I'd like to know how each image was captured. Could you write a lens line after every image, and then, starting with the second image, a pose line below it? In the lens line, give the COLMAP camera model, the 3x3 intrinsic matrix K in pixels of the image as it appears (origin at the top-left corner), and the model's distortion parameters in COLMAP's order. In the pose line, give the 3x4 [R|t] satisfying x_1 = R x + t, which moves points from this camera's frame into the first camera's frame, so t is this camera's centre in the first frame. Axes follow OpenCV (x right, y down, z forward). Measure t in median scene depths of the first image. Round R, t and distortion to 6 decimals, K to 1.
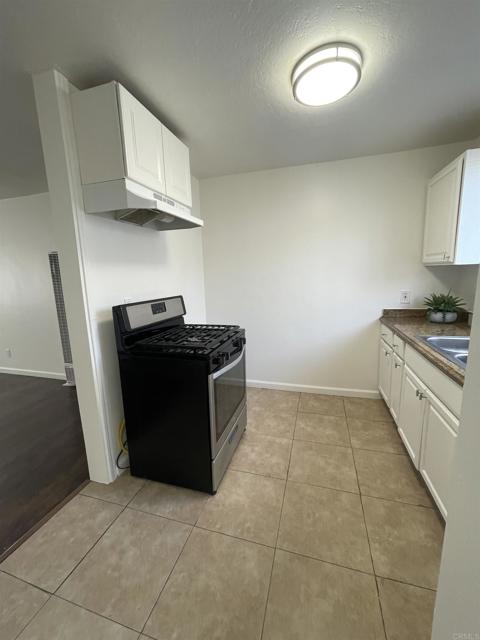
lens RADIAL K [[259.0, 0, 243.0], [0, 259.0, 320.8], [0, 0, 1]] dist [0.000060, 0.000025]
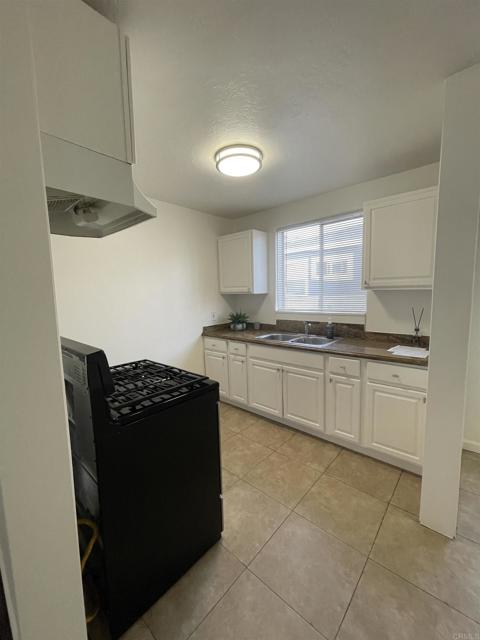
lens RADIAL K [[259.0, 0, 244.3], [0, 259.0, 318.2], [0, 0, 1]] dist [0.000060, 0.000025]
pose [[0.425662, -0.068528, 0.902284, -0.752211], [0.172409, 0.985004, -0.006526, -0.061363], [-0.888306, 0.158339, 0.431094, 0.365070]]
